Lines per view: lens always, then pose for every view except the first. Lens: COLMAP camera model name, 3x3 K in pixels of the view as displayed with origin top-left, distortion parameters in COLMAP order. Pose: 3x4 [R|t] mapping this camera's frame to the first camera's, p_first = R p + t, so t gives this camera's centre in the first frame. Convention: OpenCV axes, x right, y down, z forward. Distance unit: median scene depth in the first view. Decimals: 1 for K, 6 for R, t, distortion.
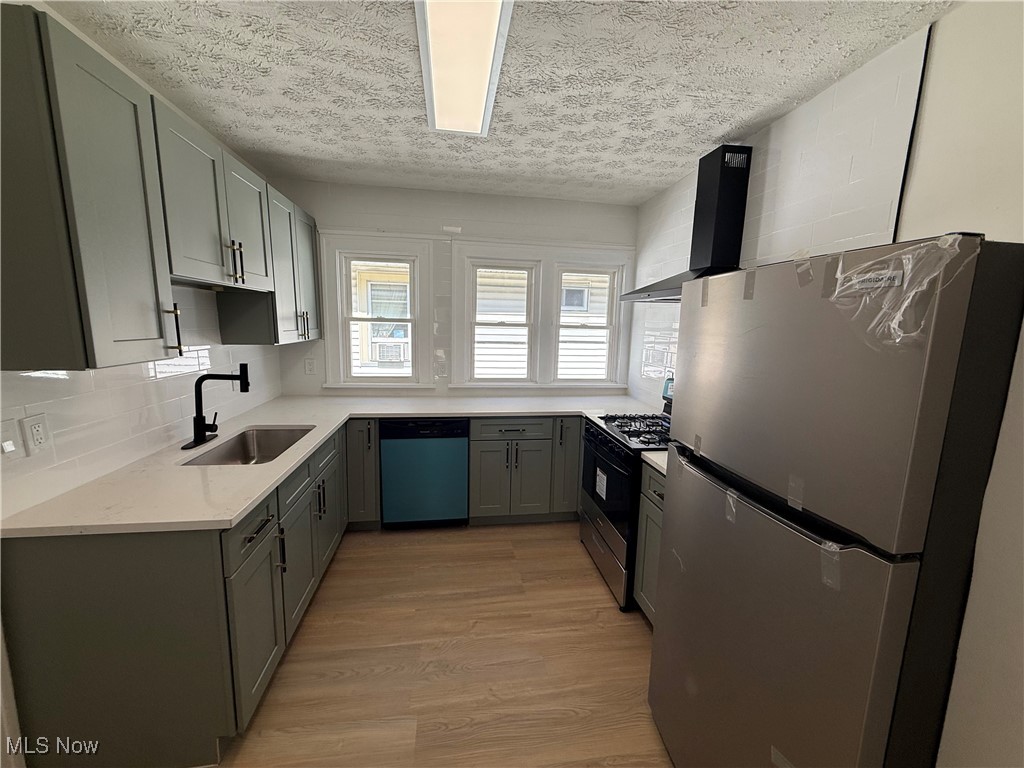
lens RADIAL K [[407.5, 0, 509.7], [0, 407.5, 384.7], [0, 0, 1]] dist [-0.000071, -0.000317]
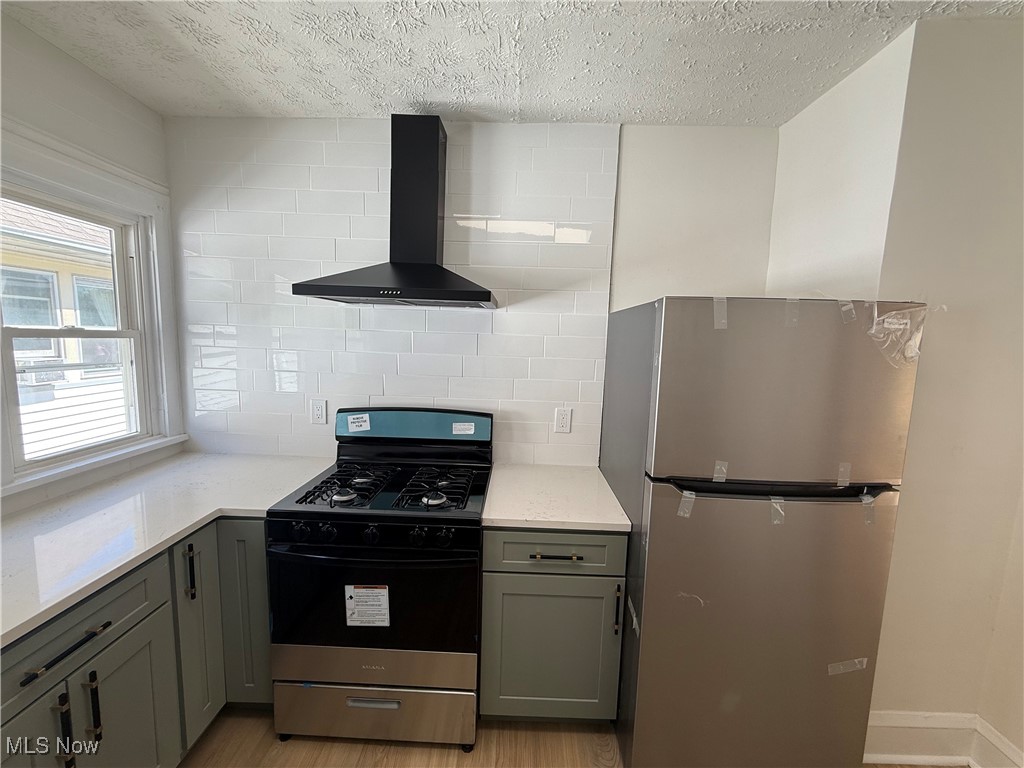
lens RADIAL K [[407.5, 0, 509.7], [0, 407.5, 384.7], [0, 0, 1]] dist [-0.000071, -0.000317]
pose [[0.159705, -0.127923, 0.978841, -0.244549], [0.119533, 0.986778, 0.109458, -0.099518], [-0.979901, 0.099523, 0.172884, 0.588898]]
